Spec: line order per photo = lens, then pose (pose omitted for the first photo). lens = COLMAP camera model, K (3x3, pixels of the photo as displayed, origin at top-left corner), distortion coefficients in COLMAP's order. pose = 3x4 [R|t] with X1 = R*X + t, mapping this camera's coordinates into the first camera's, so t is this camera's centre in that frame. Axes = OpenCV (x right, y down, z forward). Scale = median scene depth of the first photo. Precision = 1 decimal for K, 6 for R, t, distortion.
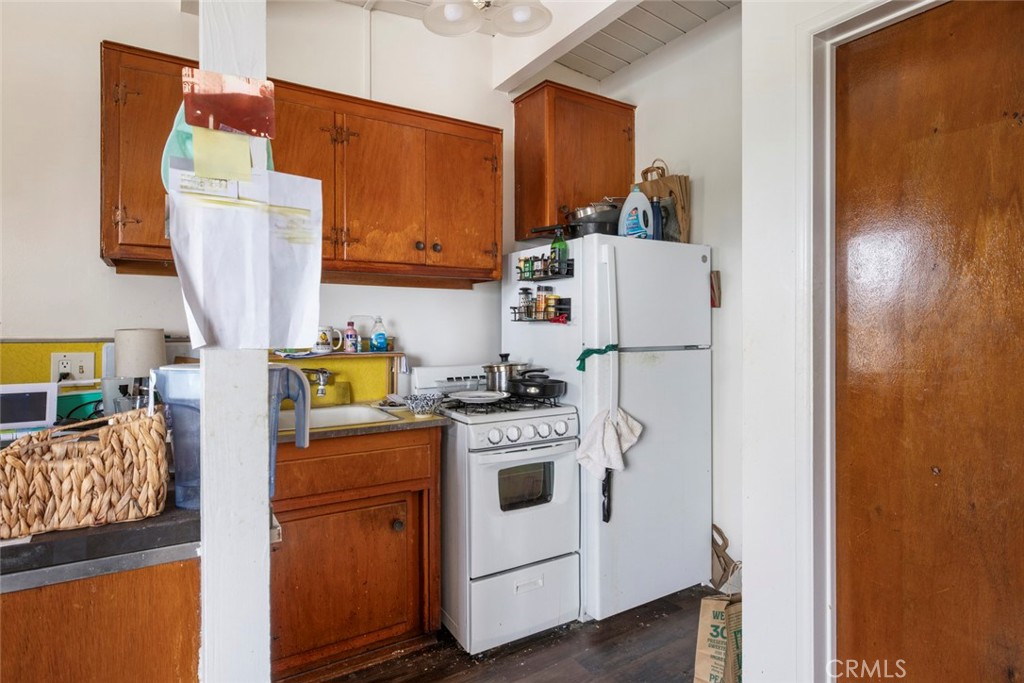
lens RADIAL K [[564.3, 0, 512.4], [0, 564.3, 338.0], [0, 0, 1]] dist [-0.002445, -0.000150]
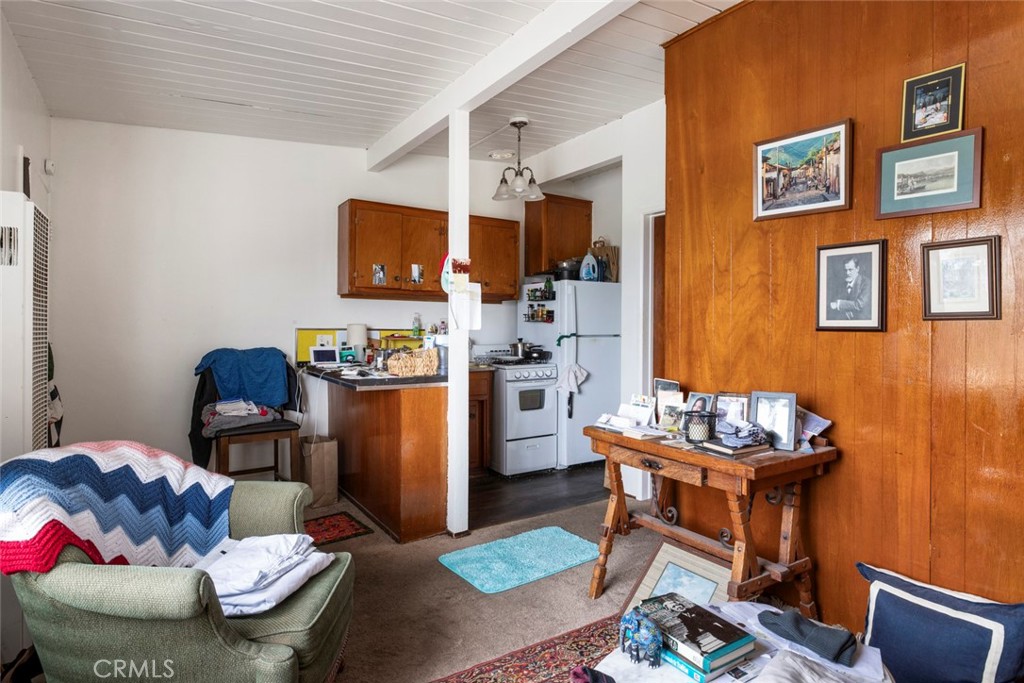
lens RADIAL K [[564.3, 0, 511.4], [0, 564.3, 336.8], [0, 0, 1]] dist [-0.002445, -0.000150]
pose [[0.999950, 0.007459, 0.006605, -0.062755], [-0.007474, 0.999969, 0.002306, 0.019921], [-0.006588, -0.002355, 0.999976, -1.030989]]
